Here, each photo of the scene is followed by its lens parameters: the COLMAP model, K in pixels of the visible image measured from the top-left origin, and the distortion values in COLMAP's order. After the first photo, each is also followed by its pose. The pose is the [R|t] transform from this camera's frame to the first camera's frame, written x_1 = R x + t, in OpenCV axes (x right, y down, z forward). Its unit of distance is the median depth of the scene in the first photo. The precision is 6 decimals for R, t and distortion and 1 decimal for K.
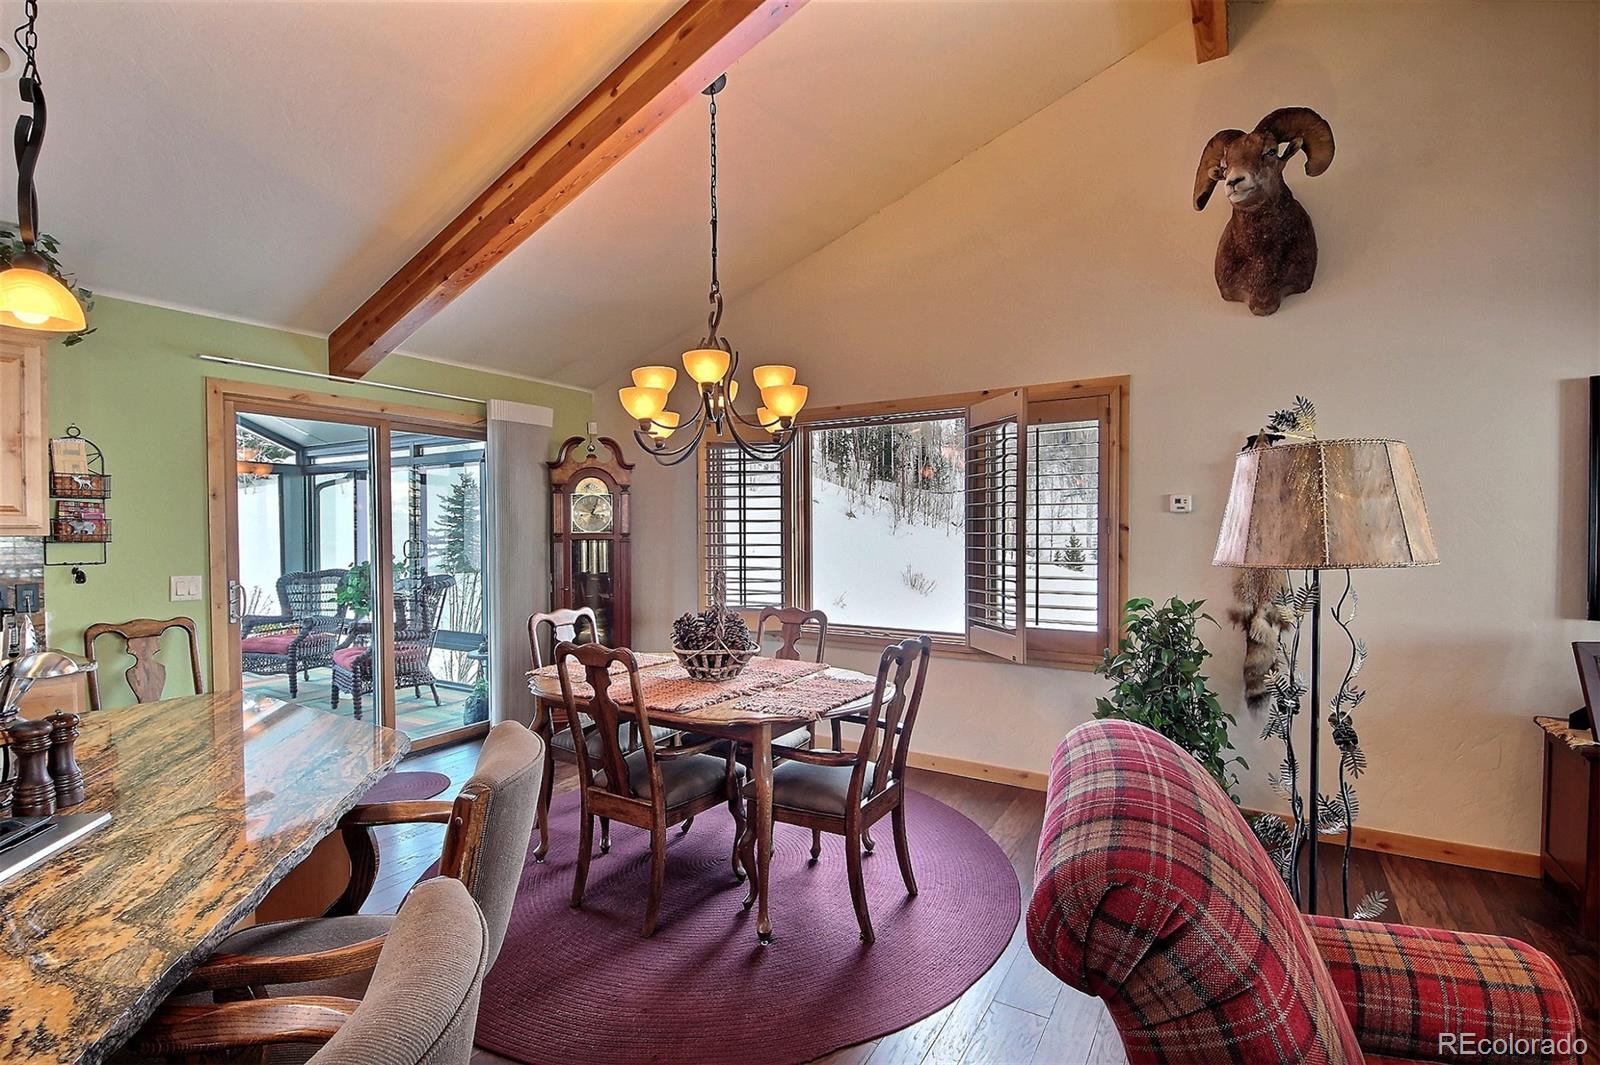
lens RADIAL K [[726.1, 0, 811.6], [0, 726.1, 545.6], [0, 0, 1]] dist [0.008036, -0.000029]
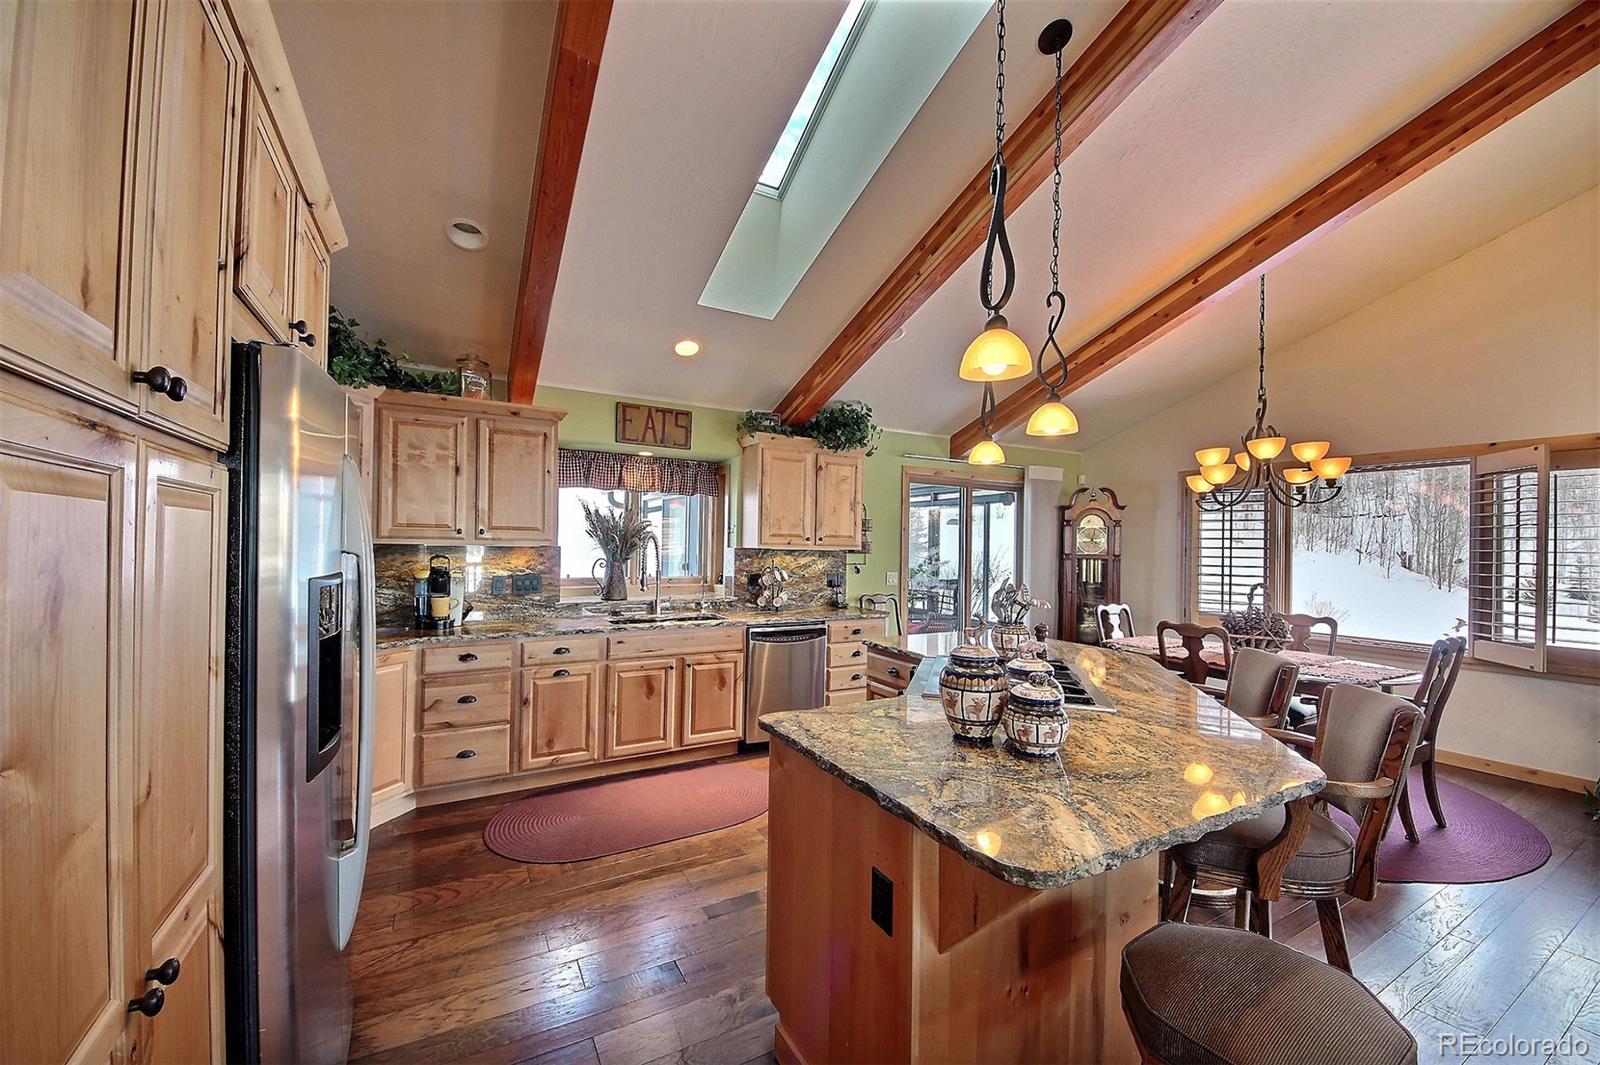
lens RADIAL K [[603.3, 0, 807.0], [0, 603.3, 550.1], [0, 0, 1]] dist [-0.015583, -0.000347]
pose [[0.863189, 0.020481, -0.504465, -0.243268], [-0.030357, 0.999474, -0.011366, 0.007108], [0.503967, 0.025126, 0.863357, -0.403706]]
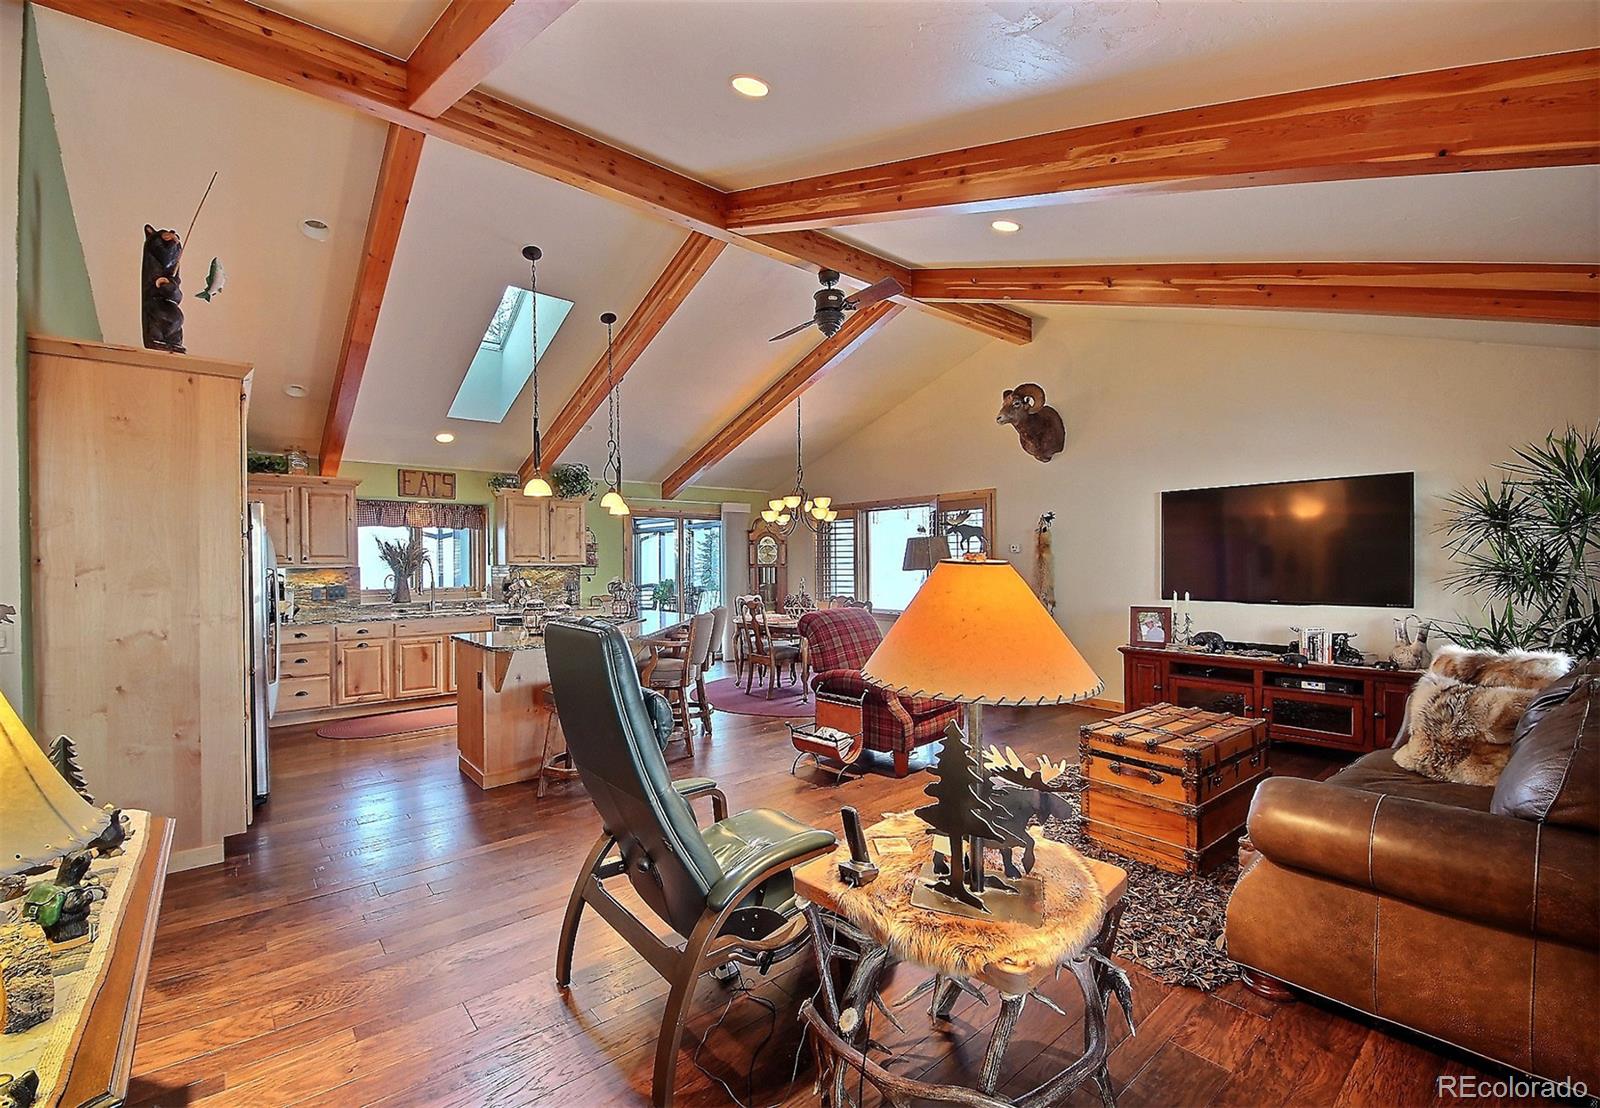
lens RADIAL K [[643.3, 0, 787.5], [0, 643.3, 572.8], [0, 0, 1]] dist [-0.022368, -0.000366]
pose [[0.946546, 0.000099, -0.322568, 0.442151], [-0.001802, 0.999986, -0.004981, 0.022393], [0.322563, 0.005296, 0.946533, -0.923190]]
